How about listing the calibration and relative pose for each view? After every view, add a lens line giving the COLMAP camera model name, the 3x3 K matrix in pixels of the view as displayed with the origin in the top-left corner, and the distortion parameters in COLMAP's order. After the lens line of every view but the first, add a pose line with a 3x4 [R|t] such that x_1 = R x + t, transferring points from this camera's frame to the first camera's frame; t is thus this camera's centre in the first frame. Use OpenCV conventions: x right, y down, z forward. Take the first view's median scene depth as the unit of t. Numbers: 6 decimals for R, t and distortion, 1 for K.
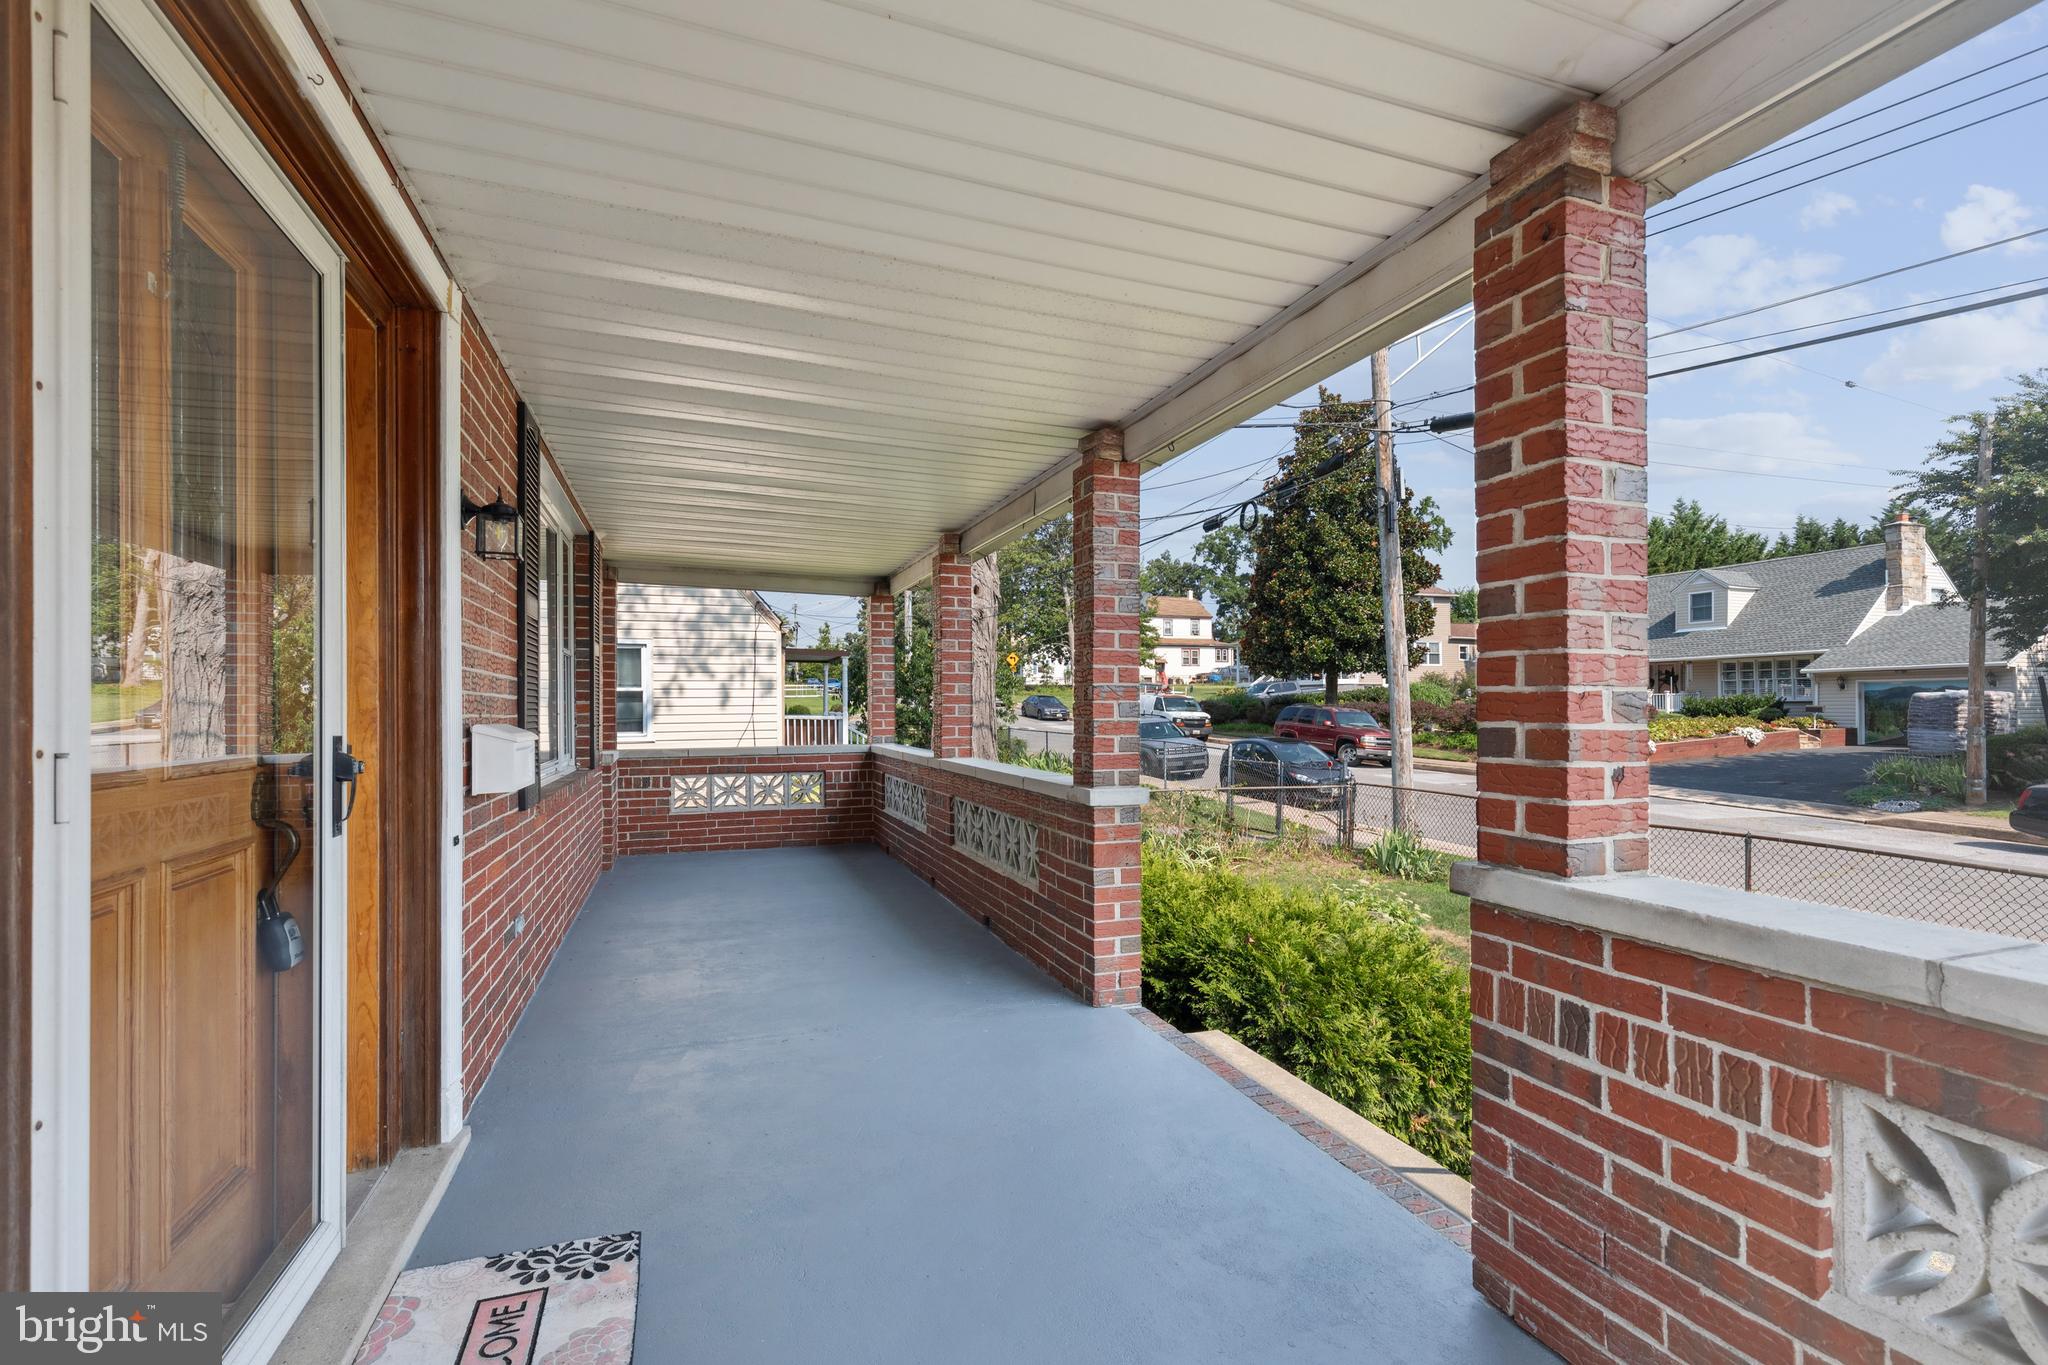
lens RADIAL K [[946.4, 0, 1027.8], [0, 946.4, 697.8], [0, 0, 1]] dist [0.012002, -0.002525]
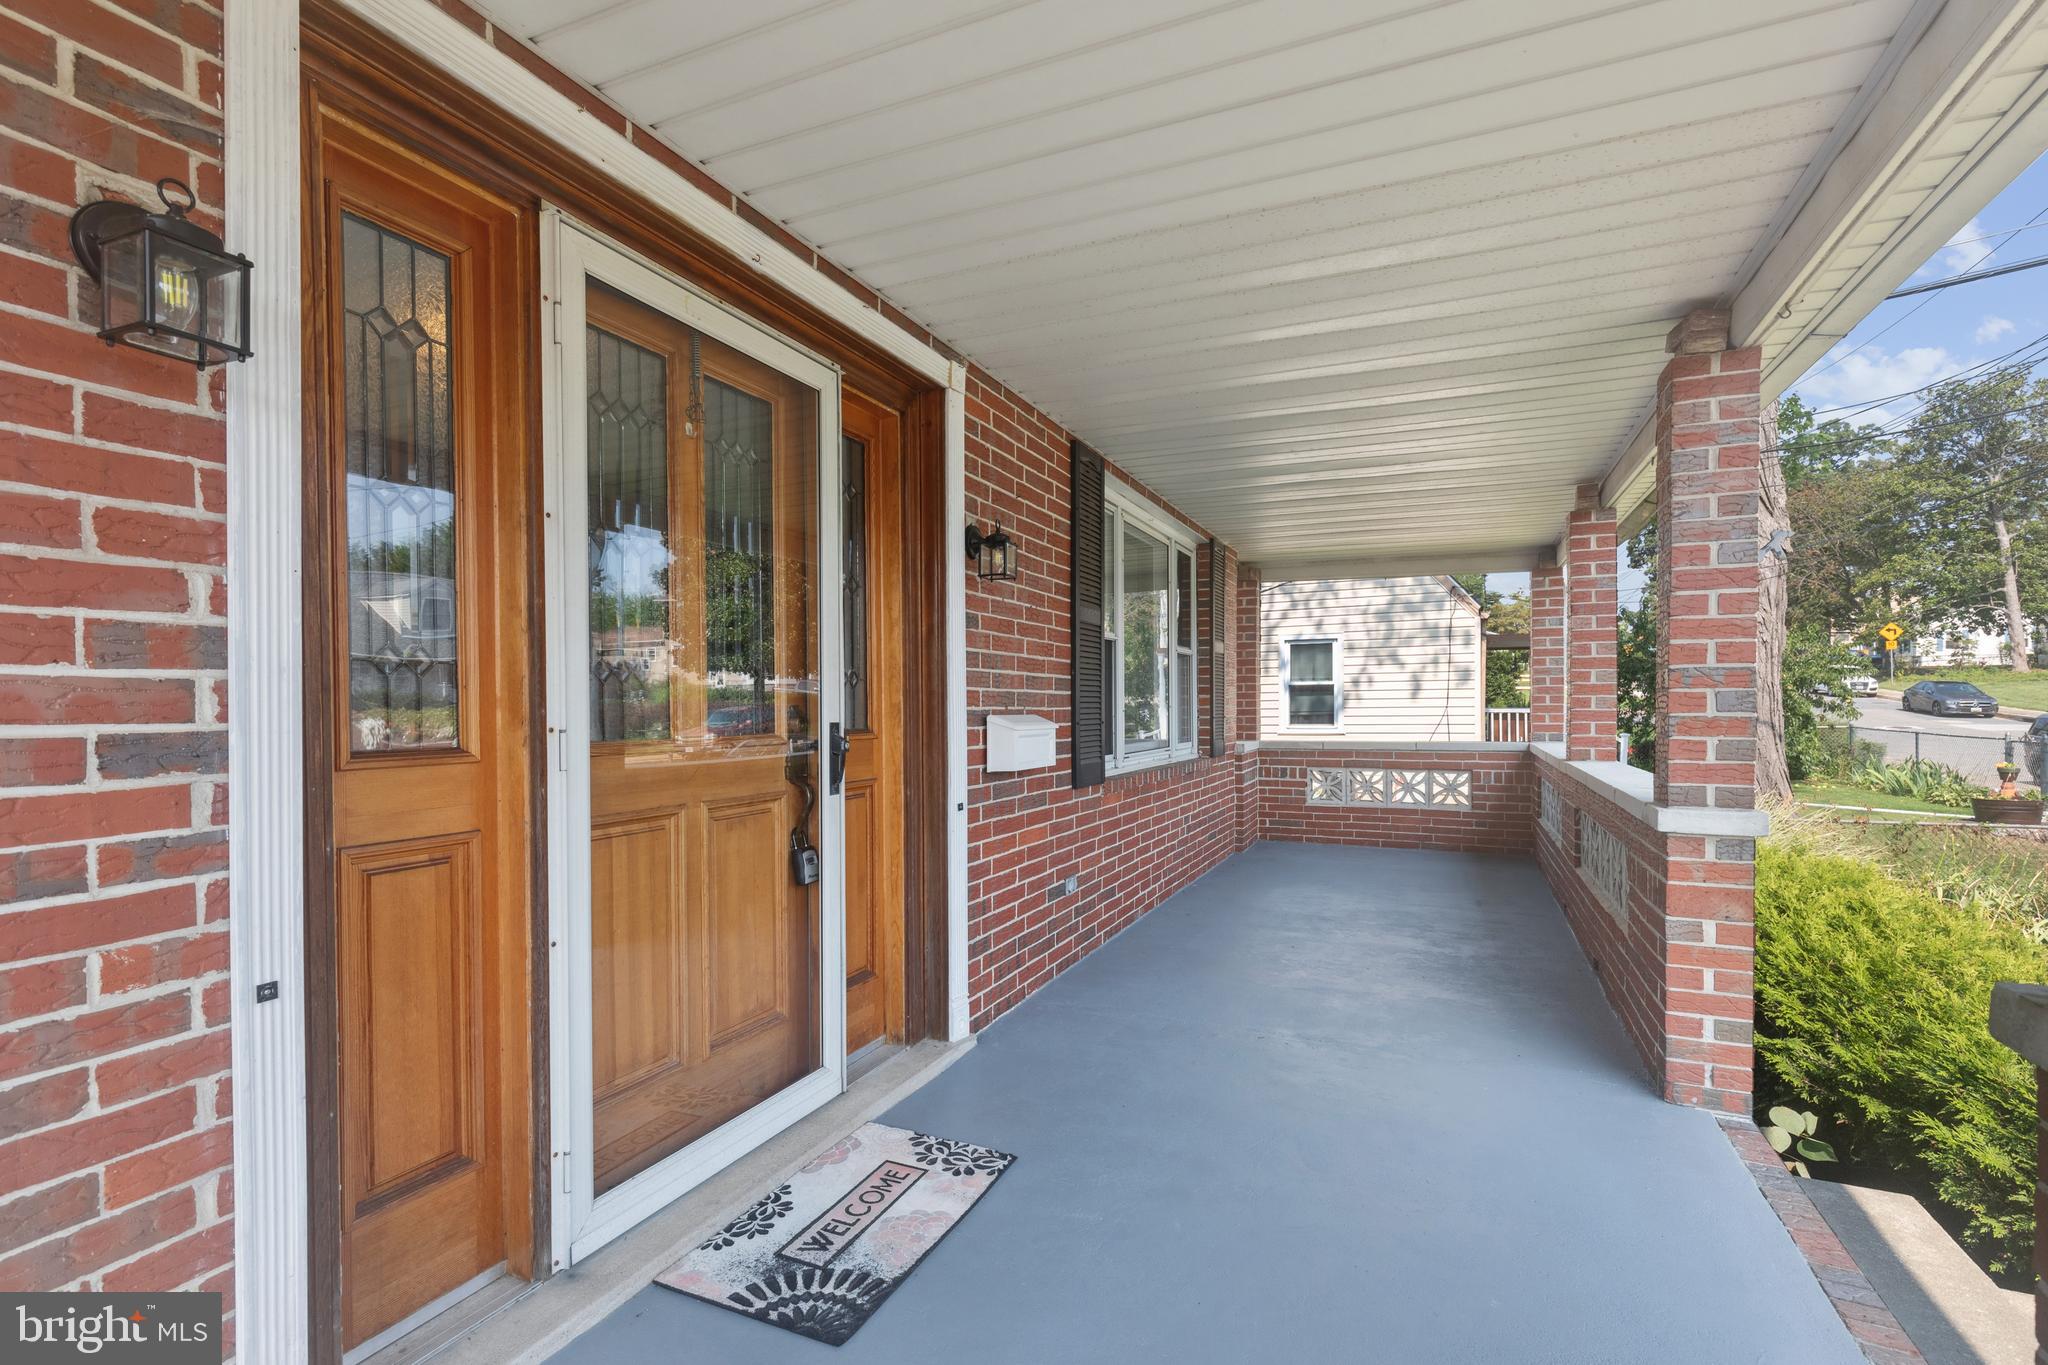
lens RADIAL K [[946.4, 0, 1025.2], [0, 946.4, 712.6], [0, 0, 1]] dist [0.012002, -0.002525]
pose [[0.704671, 0.005291, -0.709514, 0.131087], [0.011344, 0.999760, 0.018722, 0.001040], [0.709443, -0.021242, 0.704442, 0.067450]]
